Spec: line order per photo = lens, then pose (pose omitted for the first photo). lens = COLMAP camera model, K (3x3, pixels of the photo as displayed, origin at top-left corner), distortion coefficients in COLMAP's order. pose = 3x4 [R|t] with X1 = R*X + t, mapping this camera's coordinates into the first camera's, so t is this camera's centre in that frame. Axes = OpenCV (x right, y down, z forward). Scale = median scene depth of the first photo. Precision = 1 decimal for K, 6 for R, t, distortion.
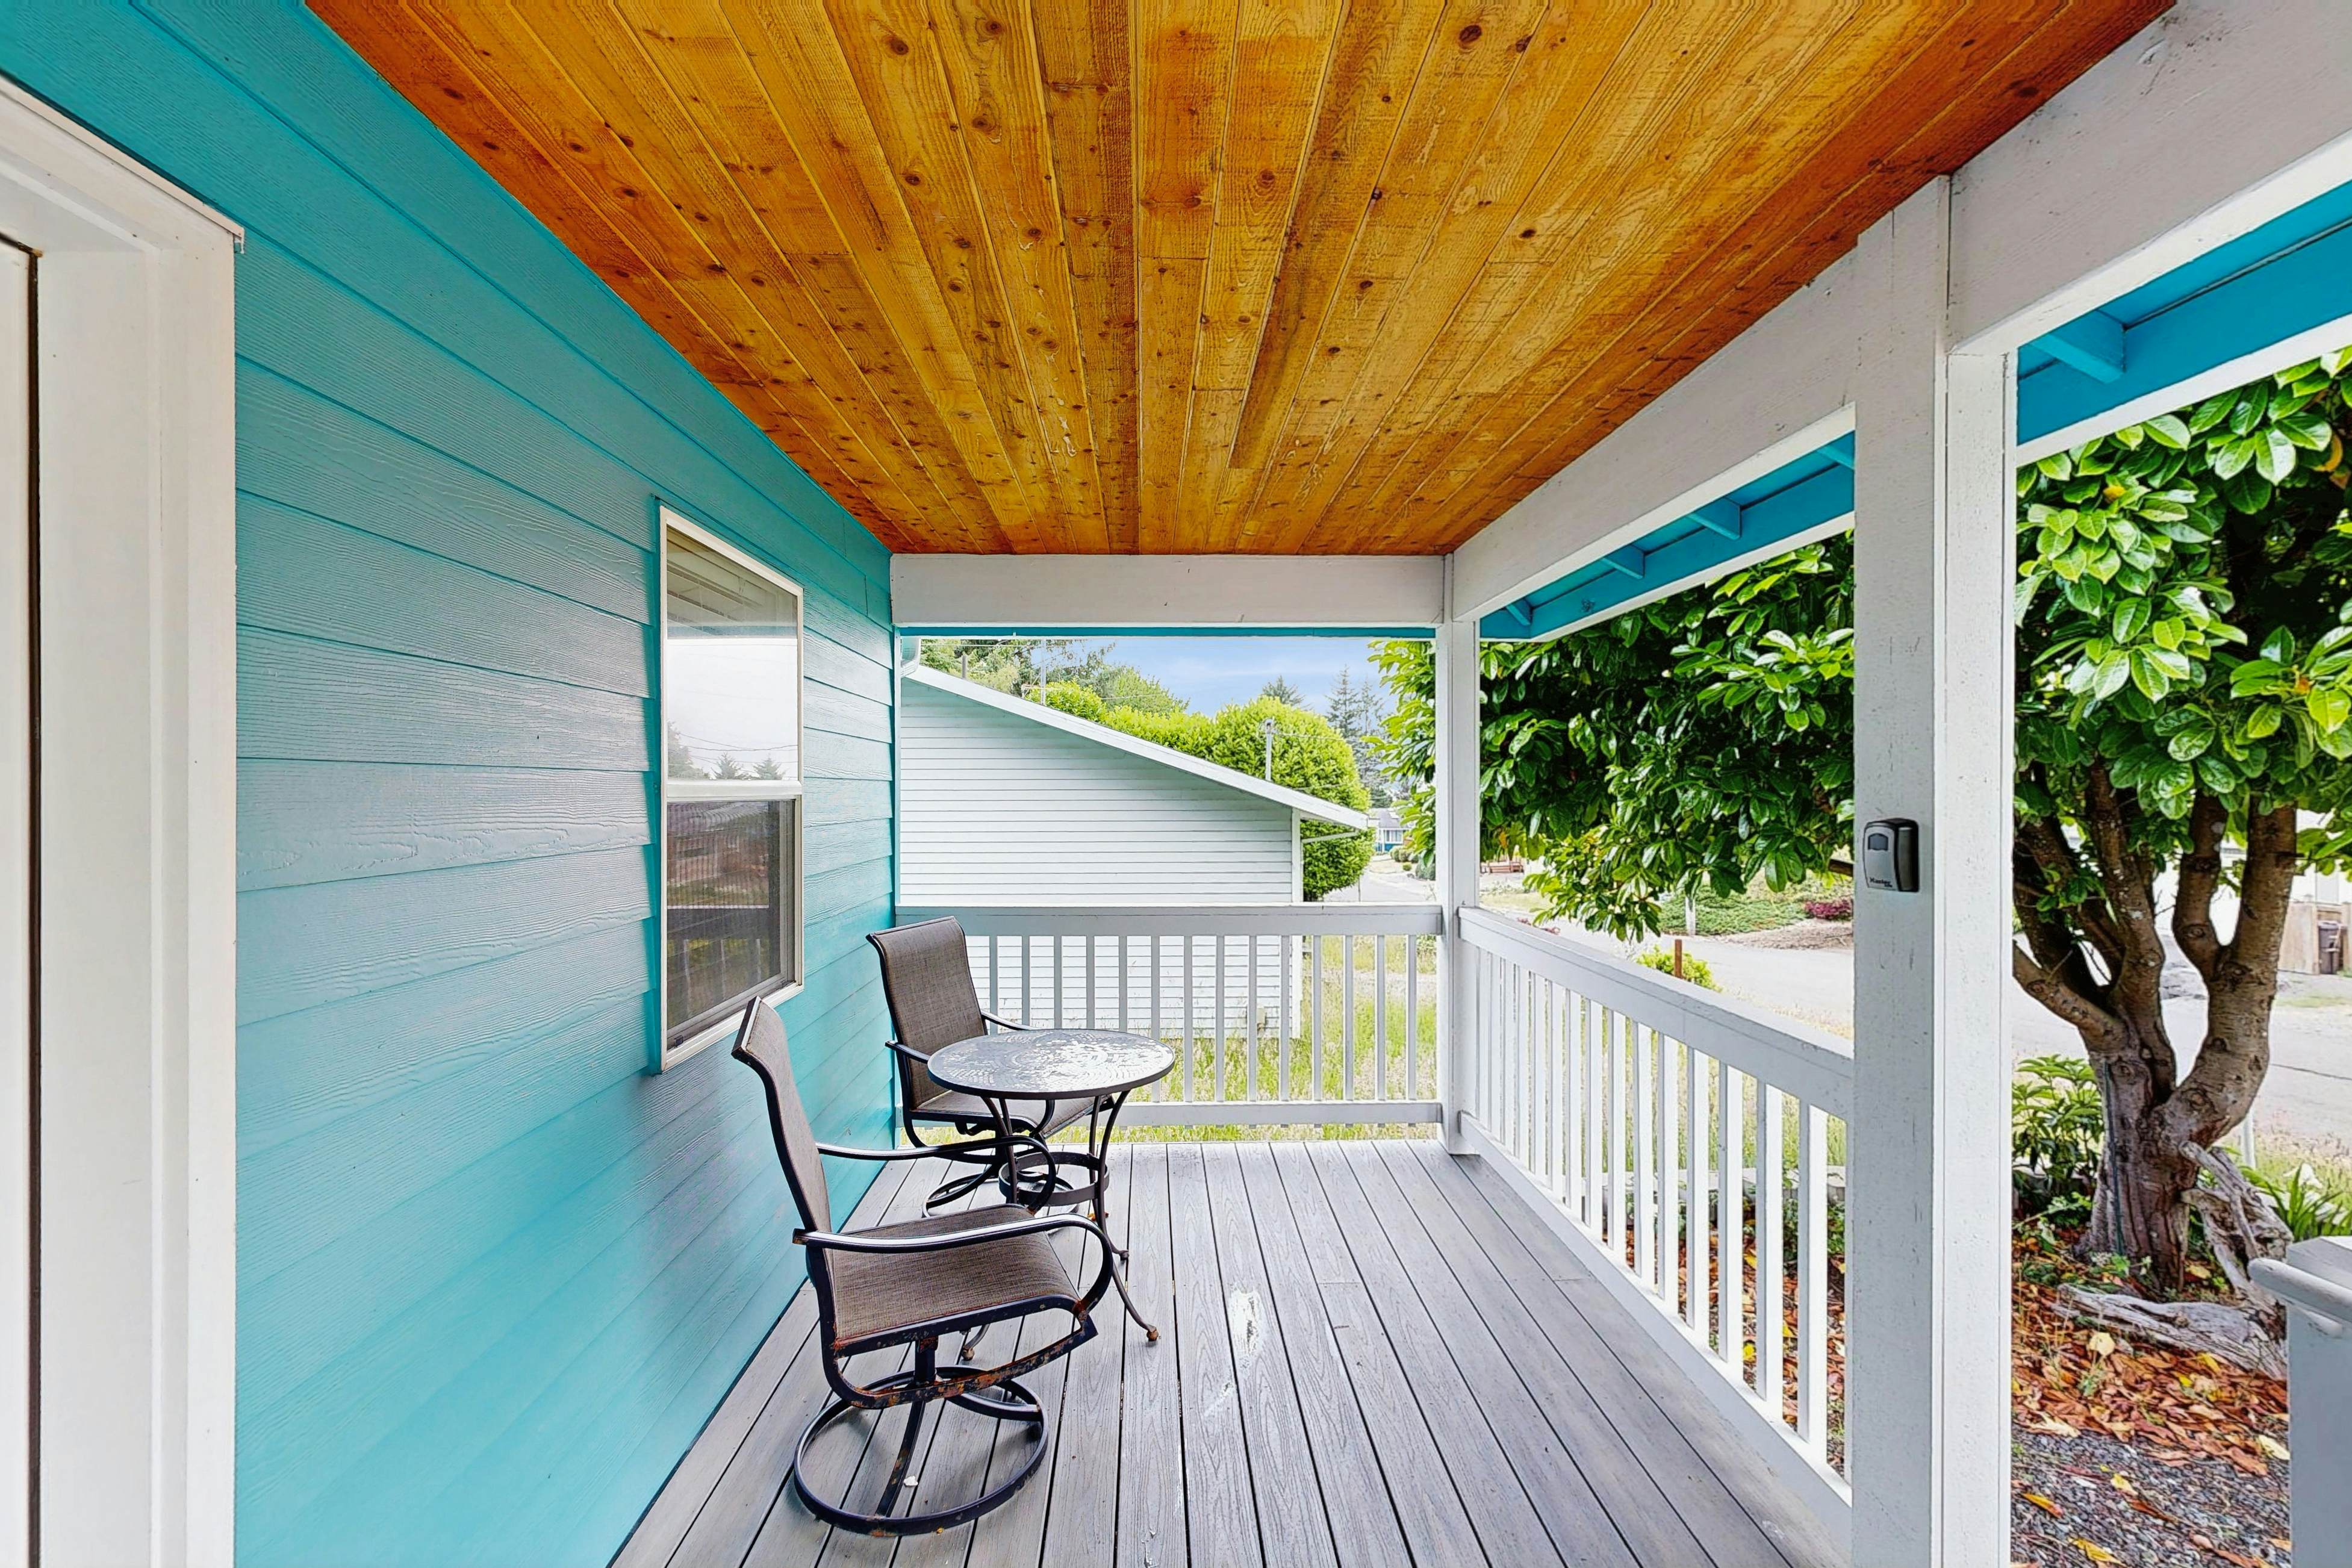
lens RADIAL K [[1023.9, 0, 1178.8], [0, 1023.9, 788.2], [0, 0, 1]] dist [0.000012, 0.000103]
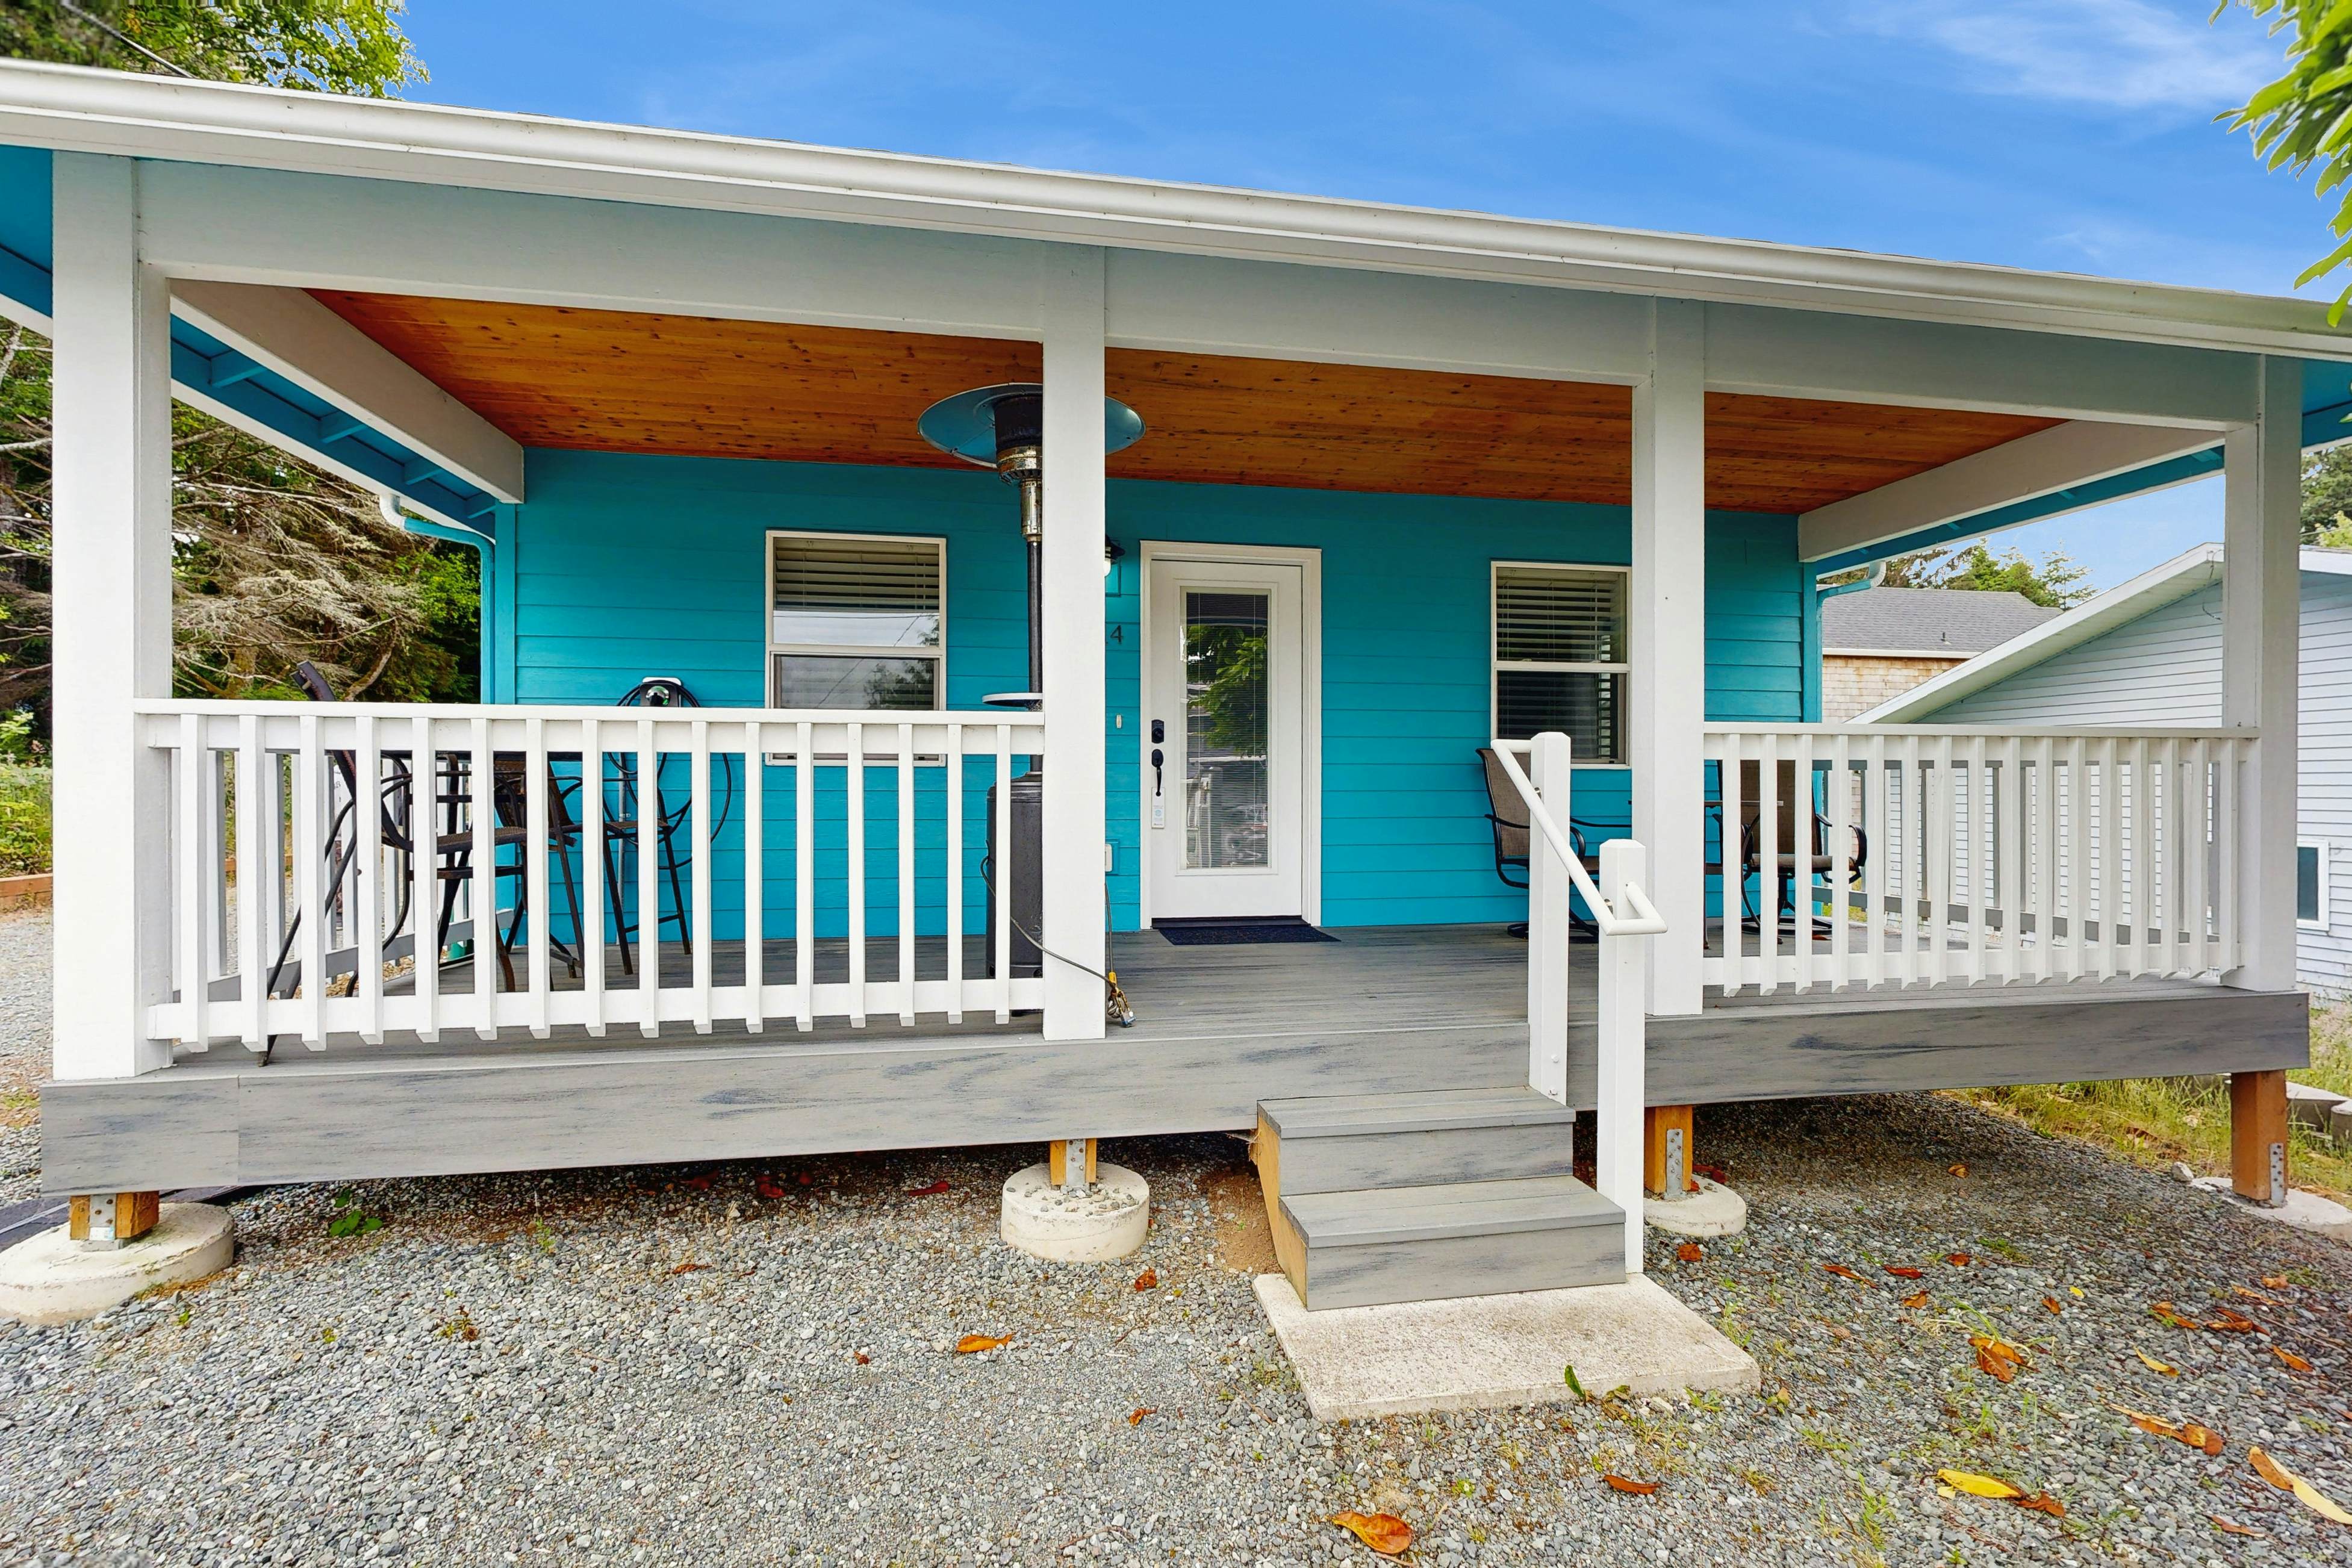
lens RADIAL K [[1023.9, 0, 1179.7], [0, 1023.9, 787.8], [0, 0, 1]] dist [0.000012, 0.000103]
pose [[0.134961, 0.001667, -0.990849, 1.008016], [-0.002090, 0.999997, 0.001397, 0.159689], [0.990849, 0.001882, 0.134964, -0.099593]]
